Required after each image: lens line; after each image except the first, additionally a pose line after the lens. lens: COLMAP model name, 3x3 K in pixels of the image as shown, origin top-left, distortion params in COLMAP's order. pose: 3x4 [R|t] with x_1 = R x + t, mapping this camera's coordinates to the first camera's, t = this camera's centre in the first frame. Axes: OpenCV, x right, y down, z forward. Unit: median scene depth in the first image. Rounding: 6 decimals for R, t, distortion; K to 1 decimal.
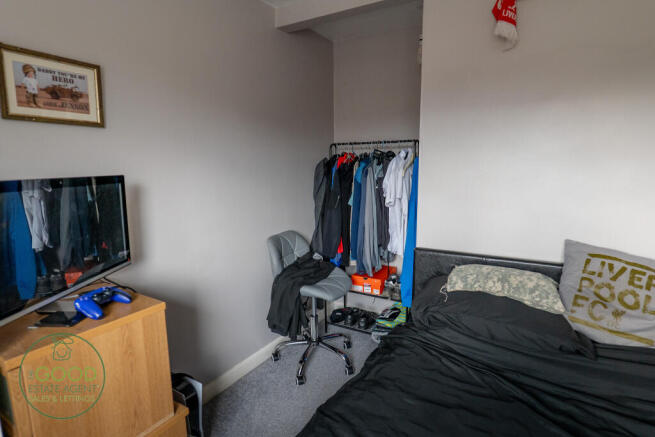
lens RADIAL K [[345.3, 0, 327.4], [0, 345.3, 216.4], [0, 0, 1]] dist [-0.007896, -0.002629]
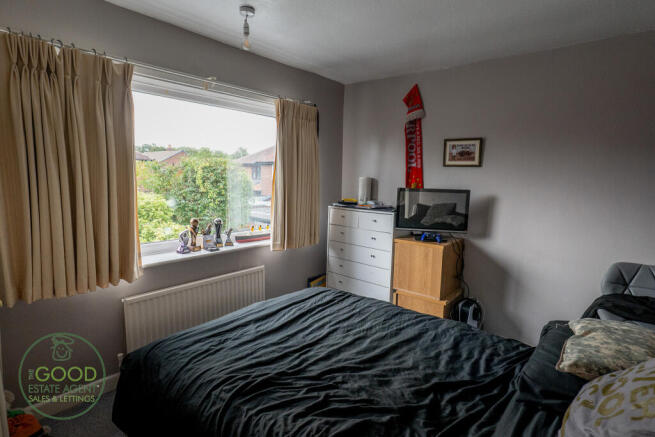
lens RADIAL K [[345.3, 0, 327.7], [0, 345.3, 217.3], [0, 0, 1]] dist [-0.007896, -0.002629]
pose [[-0.164031, 0.112536, -0.980015, 1.666385], [-0.177008, 0.973989, 0.141471, -0.106185], [0.970444, 0.196676, -0.139844, 0.508704]]
